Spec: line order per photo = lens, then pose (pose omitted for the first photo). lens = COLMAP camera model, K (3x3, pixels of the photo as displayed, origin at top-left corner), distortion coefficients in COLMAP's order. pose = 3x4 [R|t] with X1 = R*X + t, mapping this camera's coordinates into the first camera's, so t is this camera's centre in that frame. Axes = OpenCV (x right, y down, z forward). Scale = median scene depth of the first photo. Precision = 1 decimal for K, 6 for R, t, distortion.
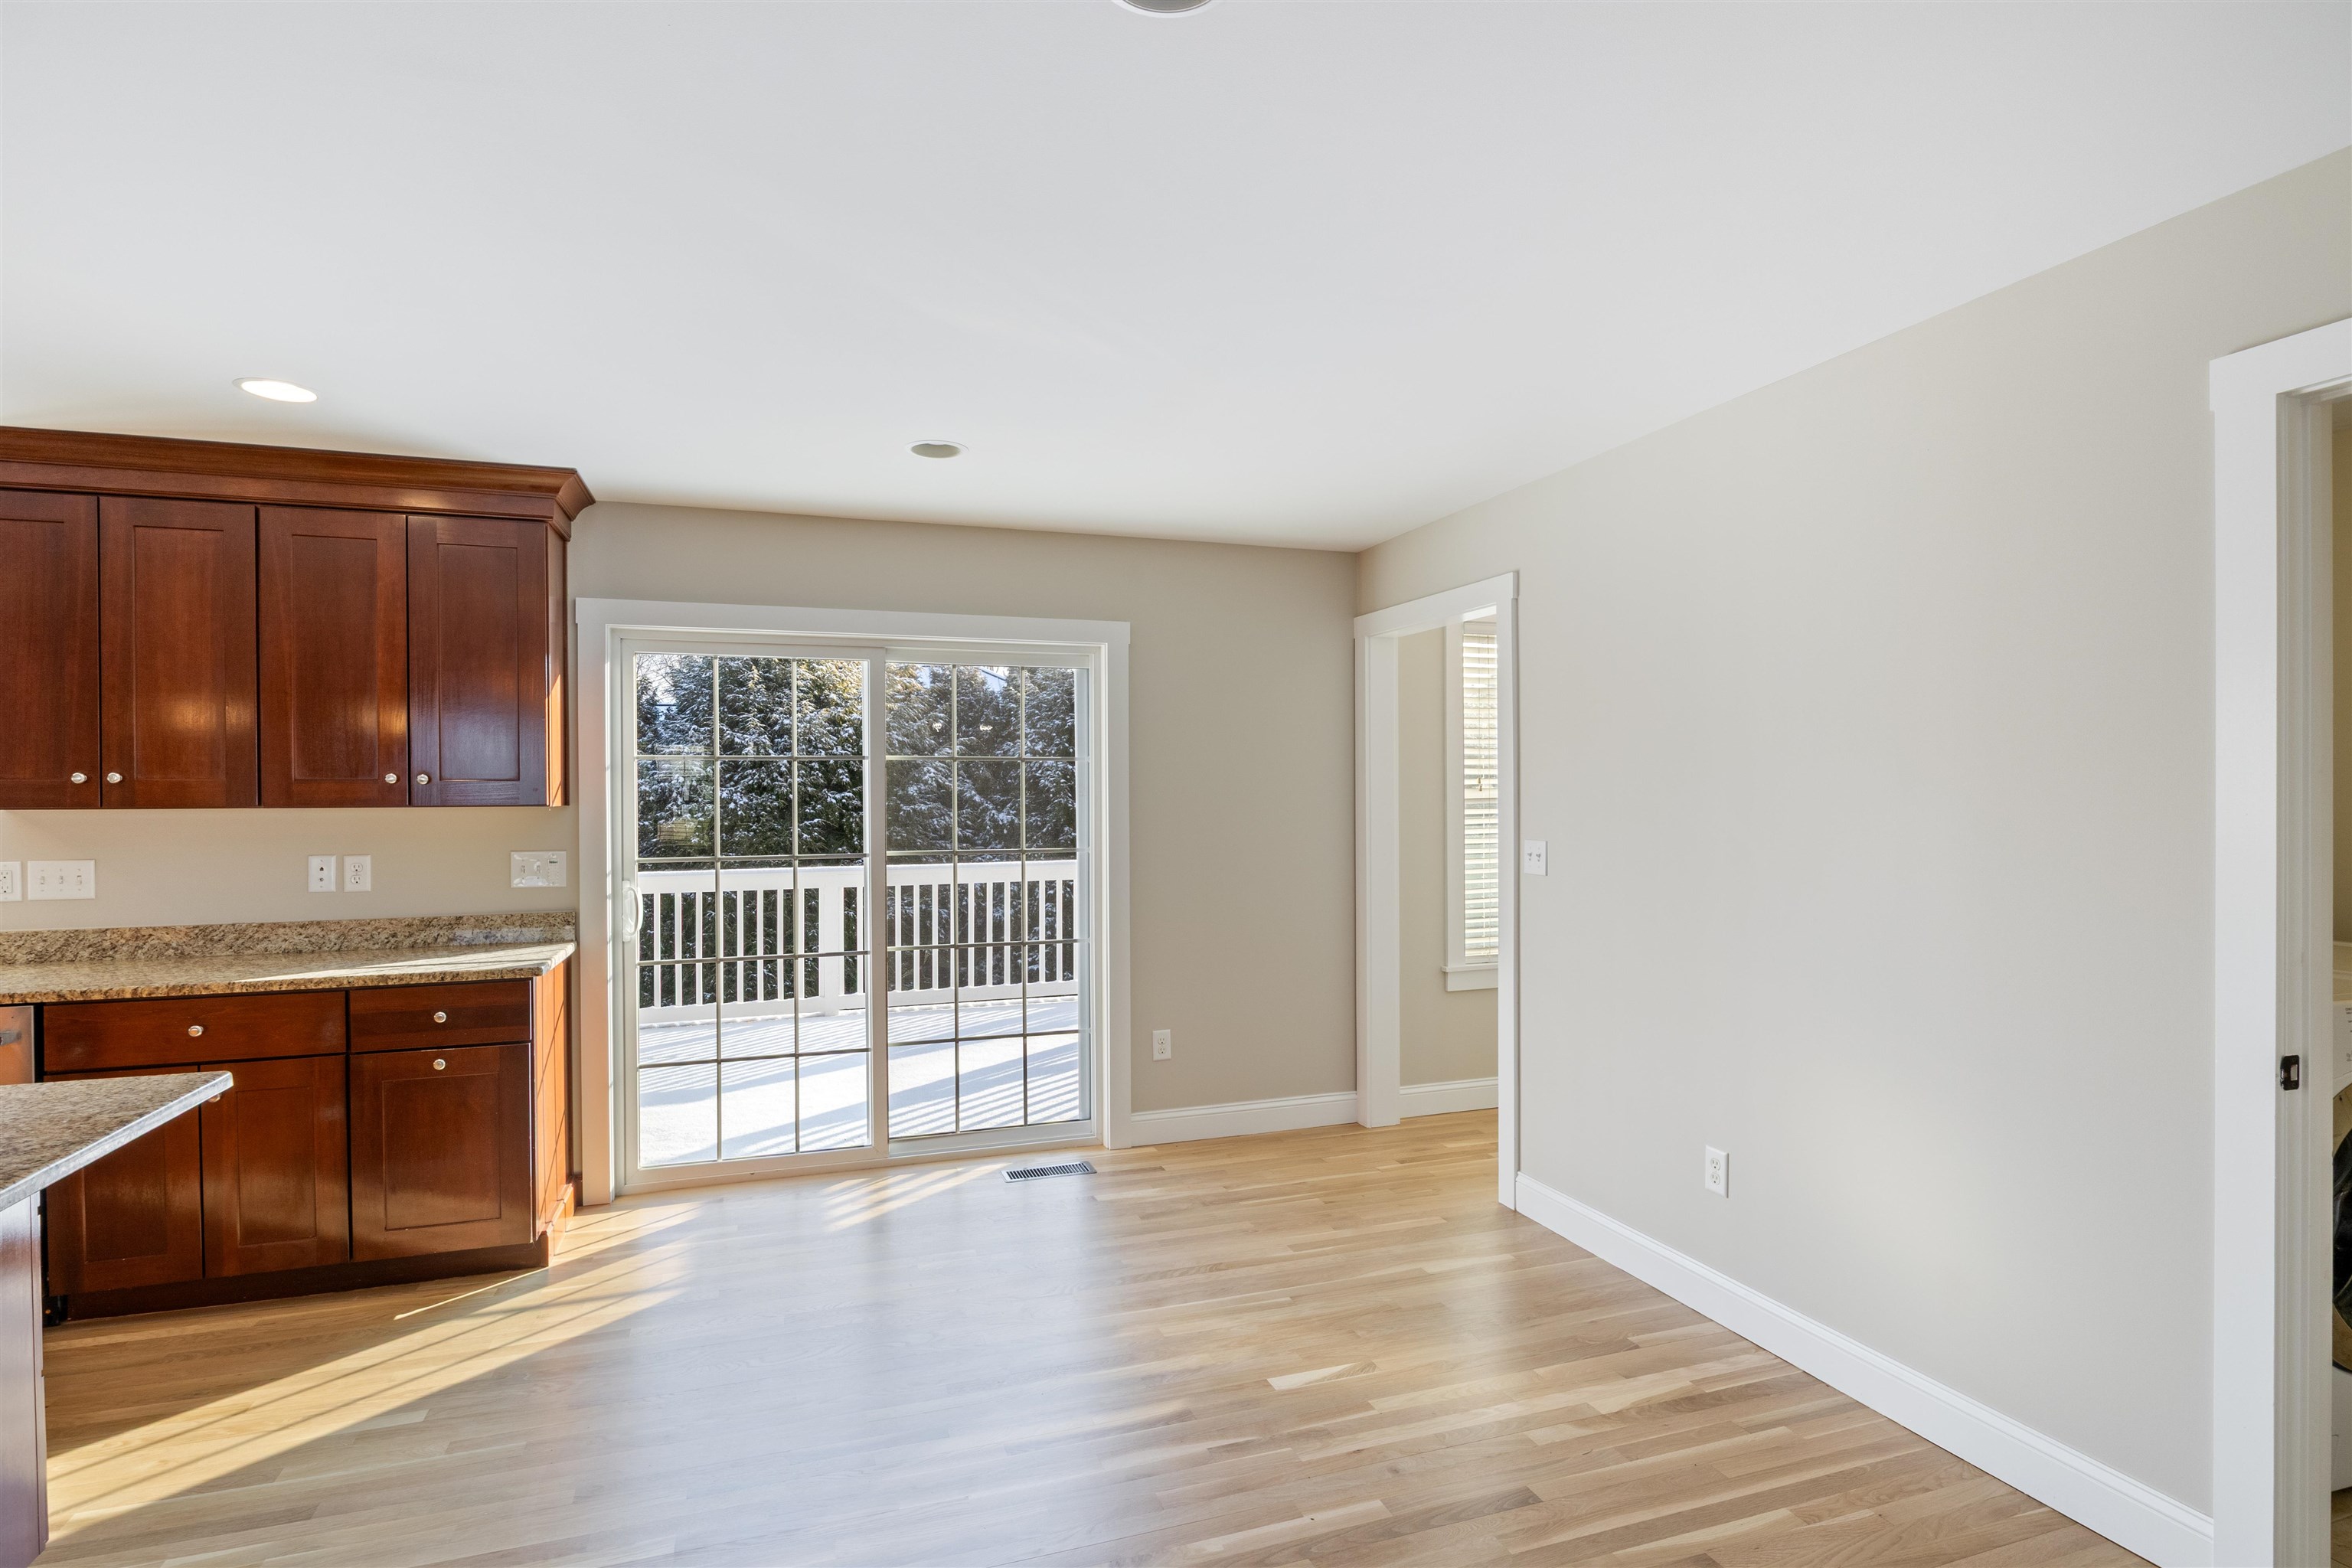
lens RADIAL K [[1162.1, 0, 1176.0], [0, 1162.1, 784.0], [0, 0, 1]] dist [0.016297, 0.000355]
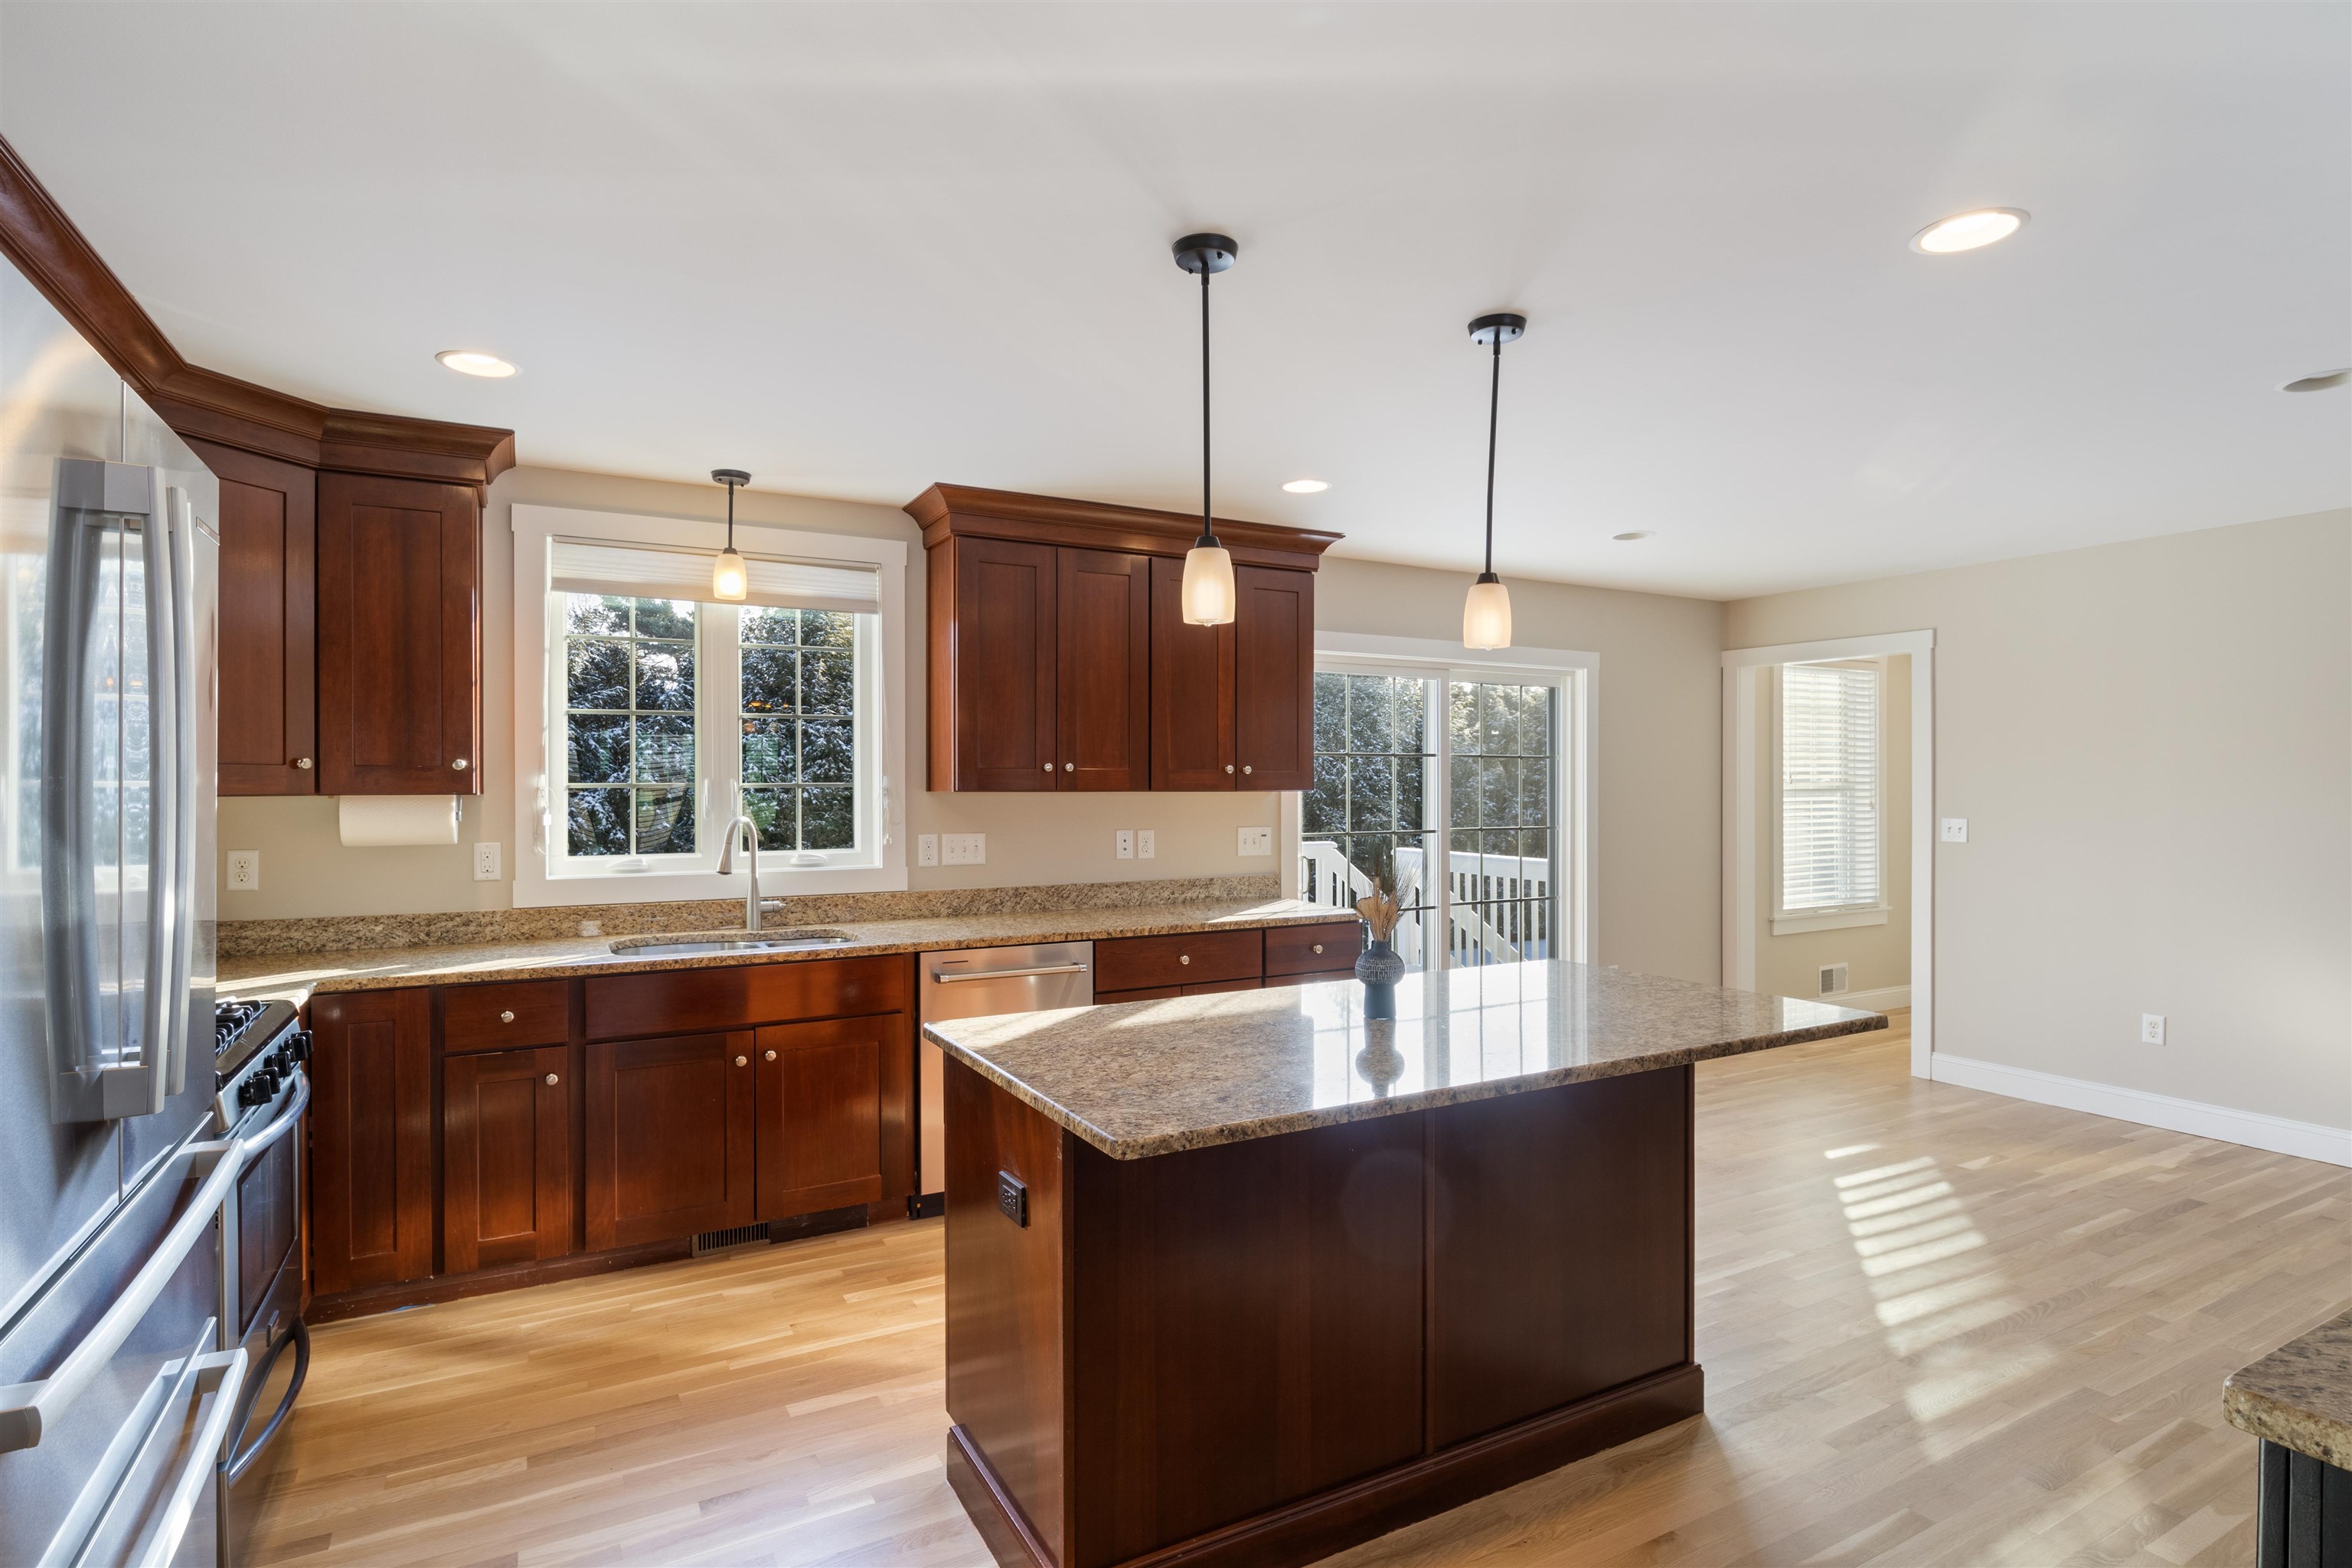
lens RADIAL K [[1200.4, 0, 1176.0], [0, 1200.4, 784.0], [0, 0, 1]] dist [0.046952, -0.013348]
pose [[0.978444, 0.005592, 0.206438, -0.944332], [-0.006949, 0.999959, 0.005849, 0.003788], [-0.206397, -0.007157, 0.978442, -0.270713]]
